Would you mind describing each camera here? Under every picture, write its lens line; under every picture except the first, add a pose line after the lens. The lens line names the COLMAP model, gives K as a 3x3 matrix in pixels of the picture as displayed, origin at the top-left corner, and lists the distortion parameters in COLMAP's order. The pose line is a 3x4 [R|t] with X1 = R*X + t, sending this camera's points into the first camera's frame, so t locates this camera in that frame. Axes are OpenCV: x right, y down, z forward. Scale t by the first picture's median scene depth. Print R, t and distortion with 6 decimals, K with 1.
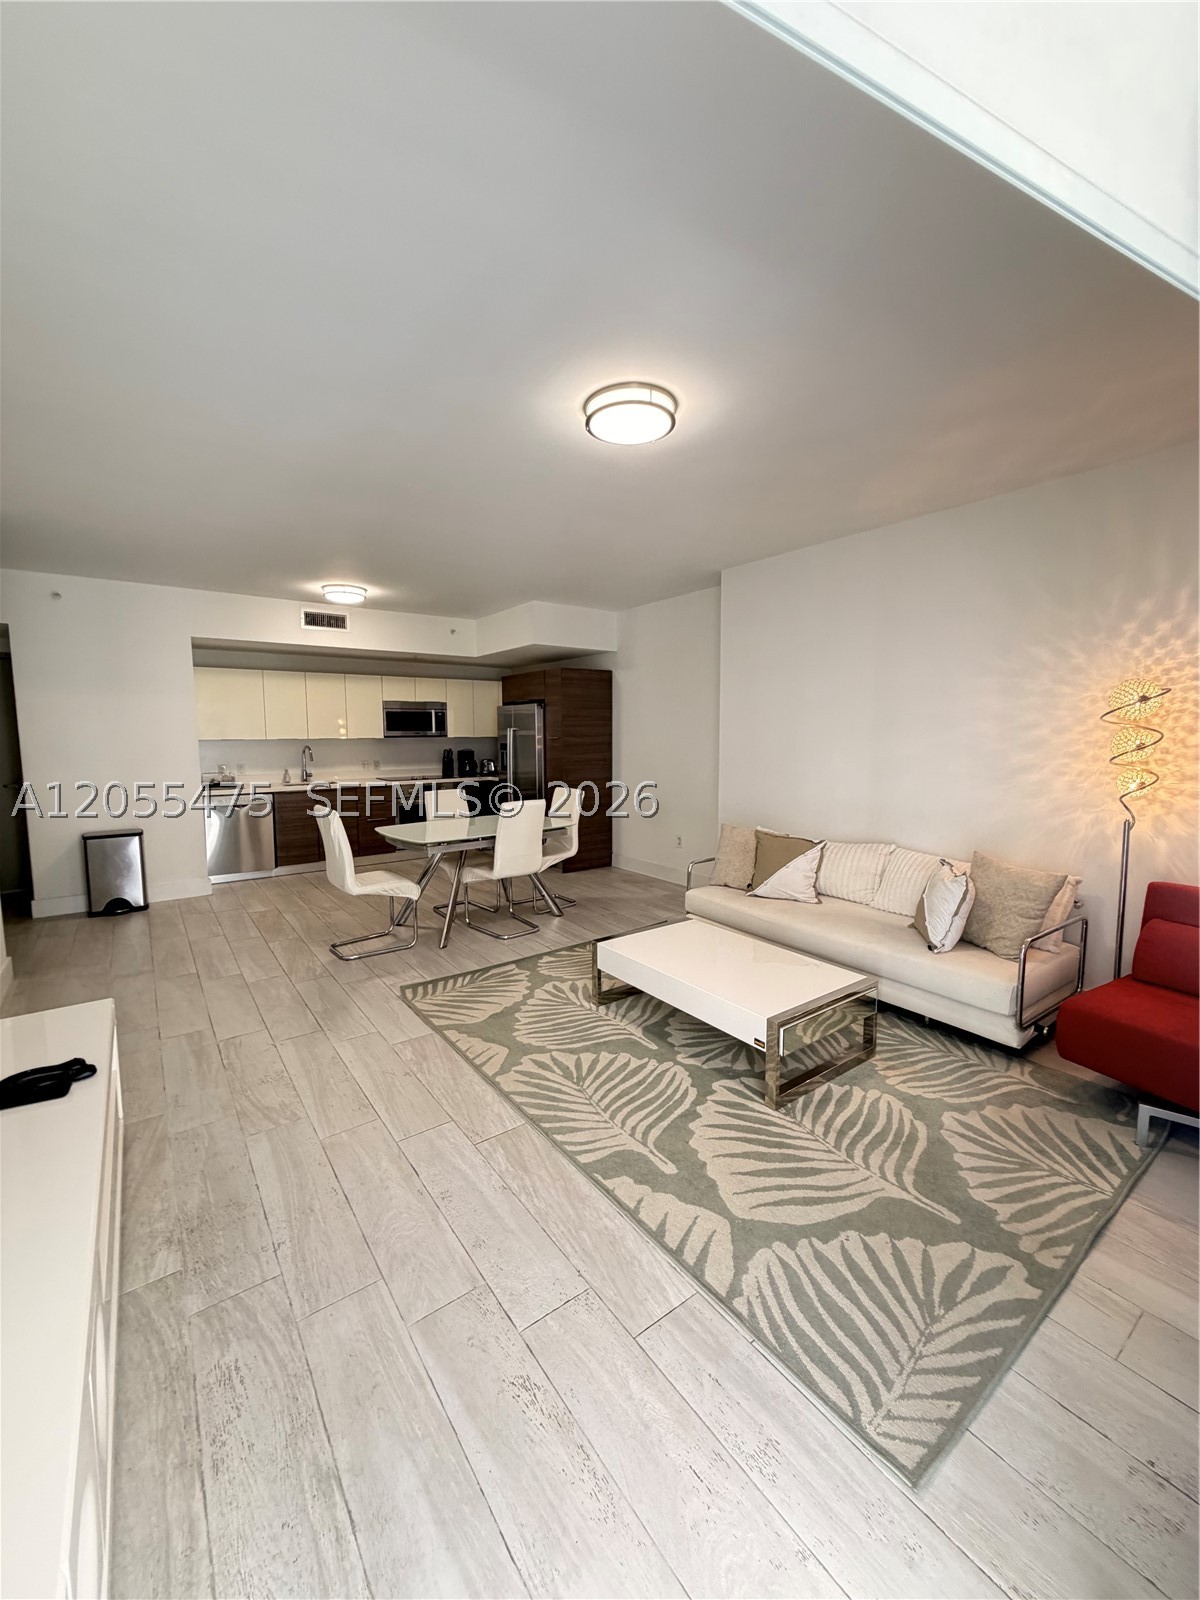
lens RADIAL K [[637.2, 0, 592.3], [0, 637.2, 795.0], [0, 0, 1]] dist [-0.001613, 0.000123]
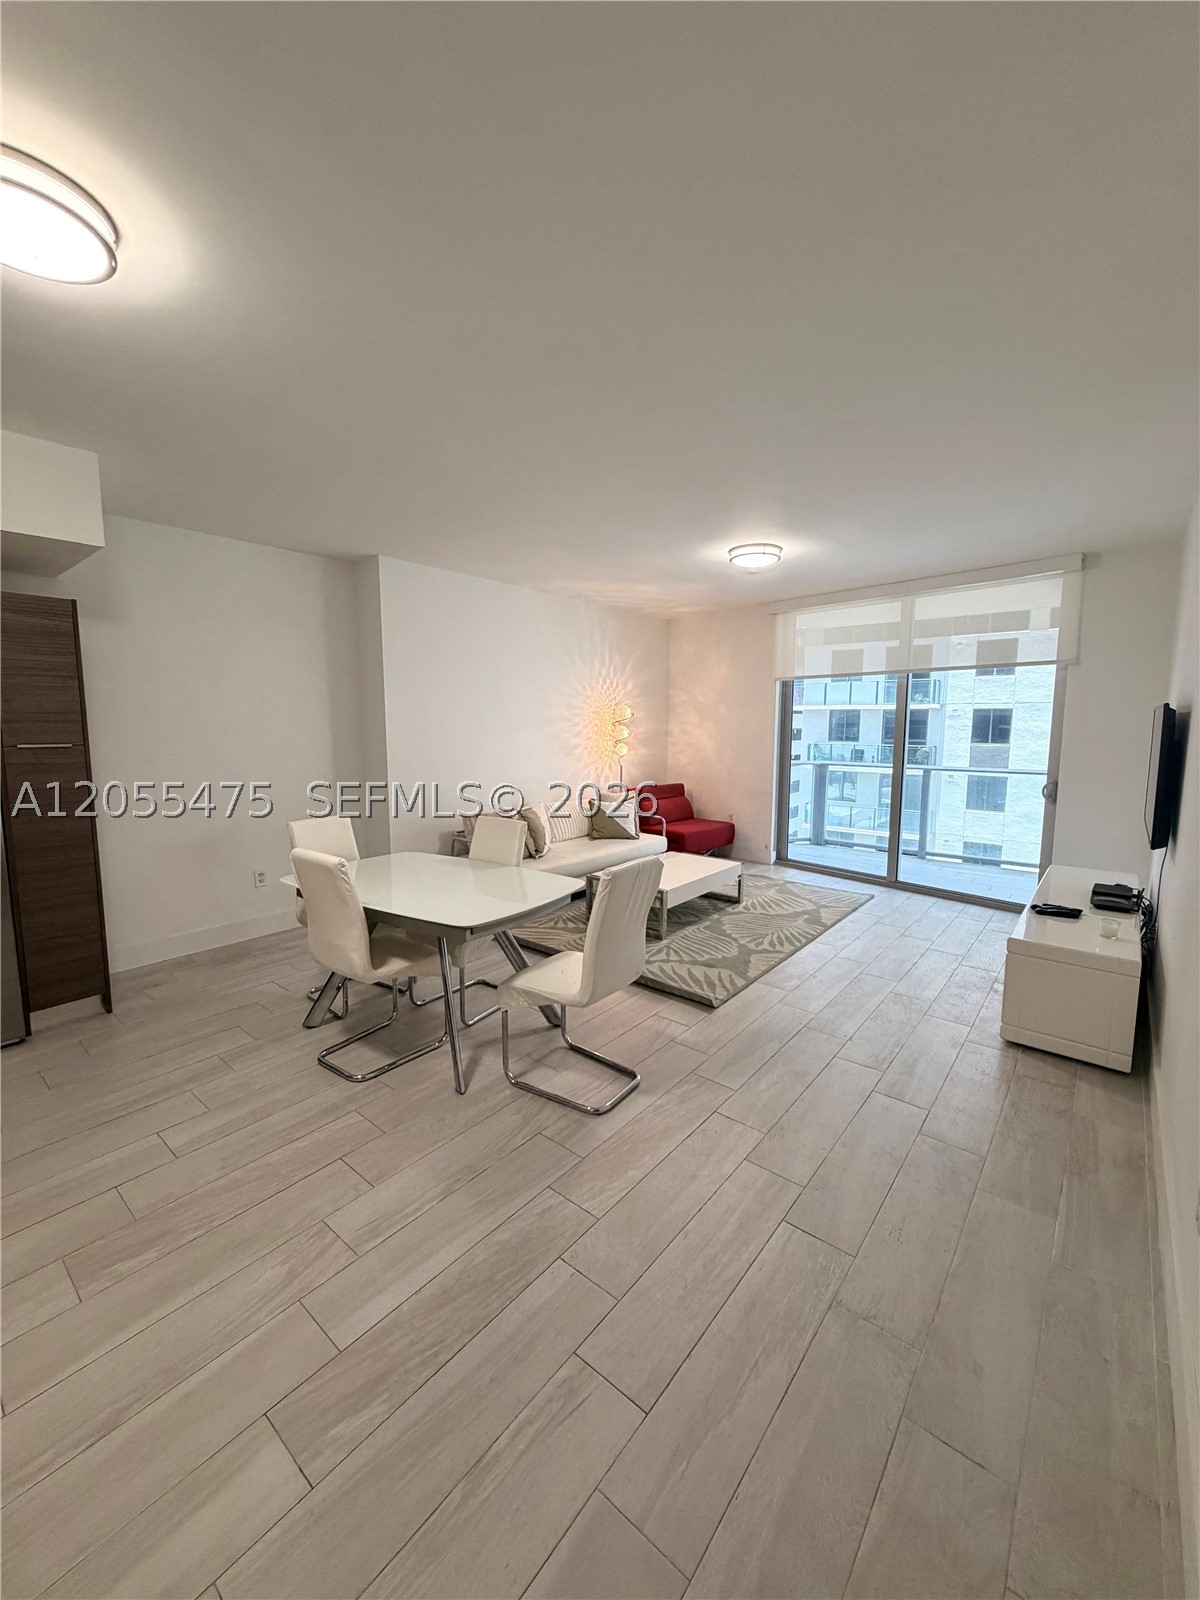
lens RADIAL K [[637.2, 0, 597.1], [0, 637.2, 795.4], [0, 0, 1]] dist [-0.001613, 0.000123]
pose [[-0.252109, -0.116263, 0.960689, -1.203234], [0.089134, 0.985746, 0.142686, -0.166435], [-0.963585, 0.121602, -0.238153, 1.424352]]
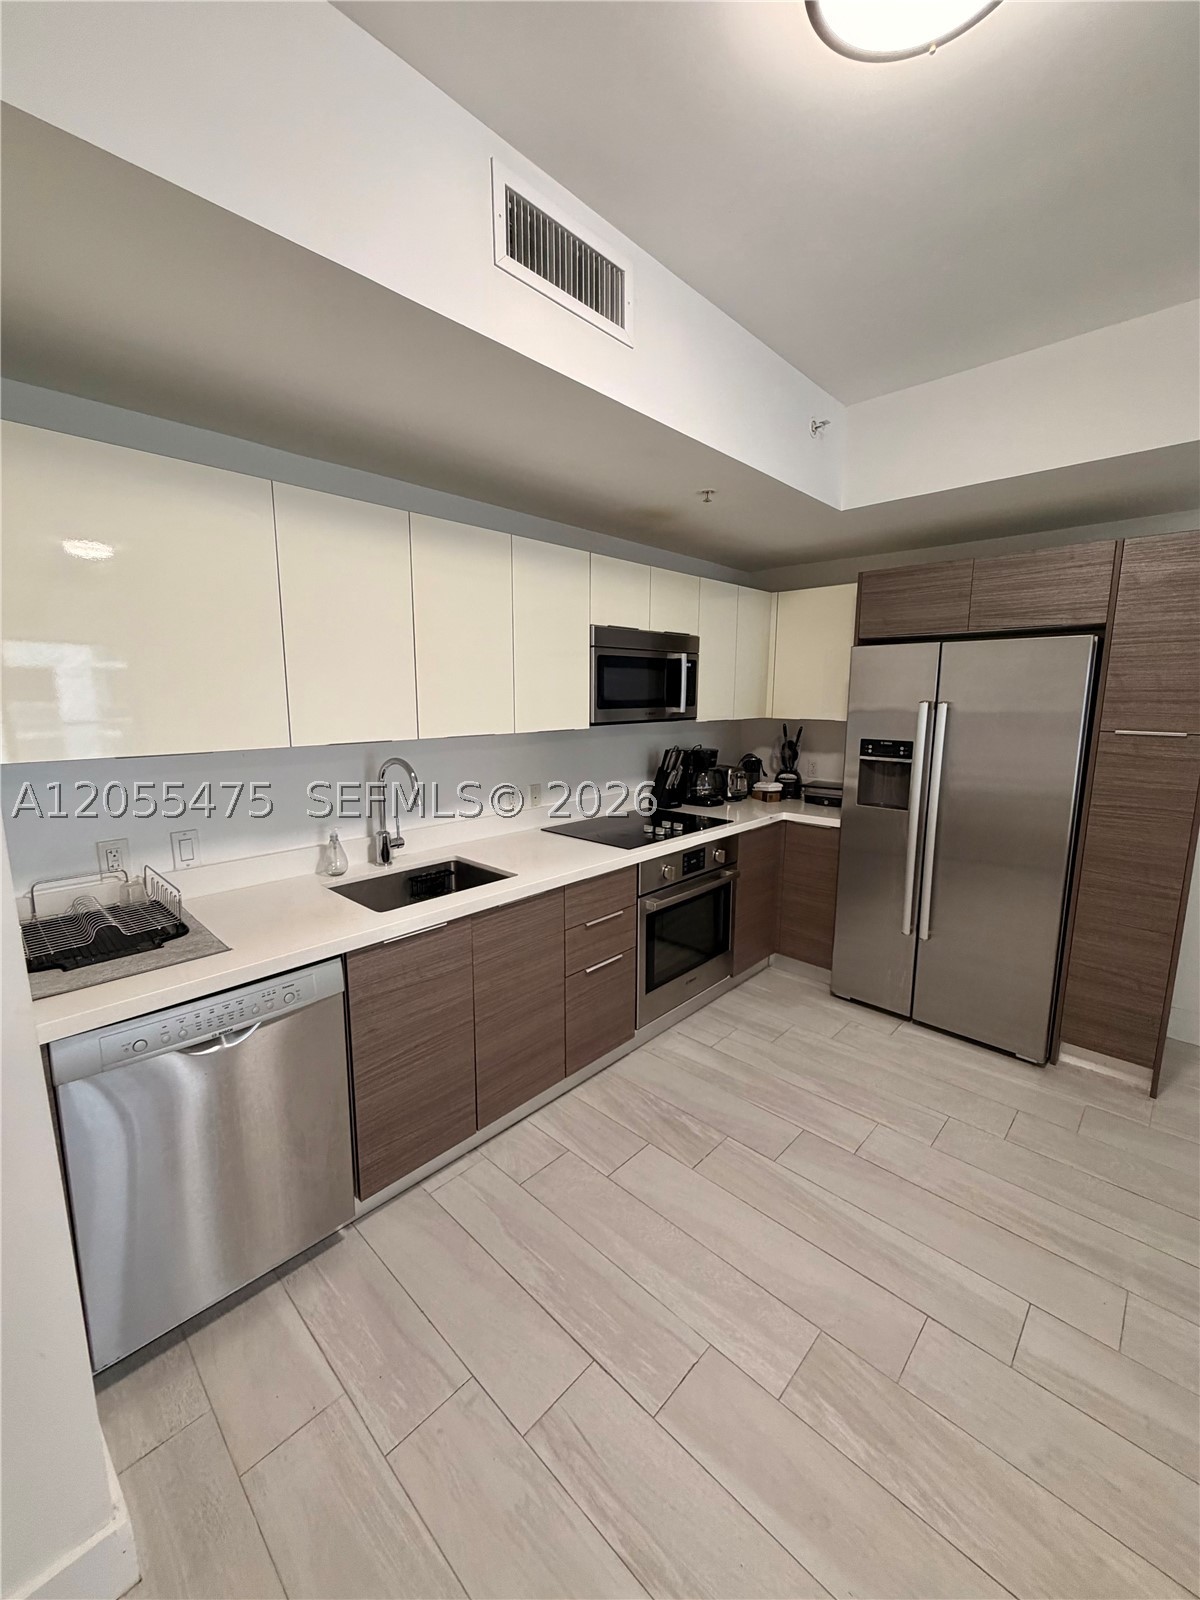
lens RADIAL K [[637.2, 0, 607.4], [0, 637.2, 797.6], [0, 0, 1]] dist [-0.001613, 0.000123]
pose [[0.983182, -0.026688, 0.180667, -0.839145], [0.013818, 0.997300, 0.072119, -0.165360], [-0.182104, -0.068410, 0.980897, 1.381183]]
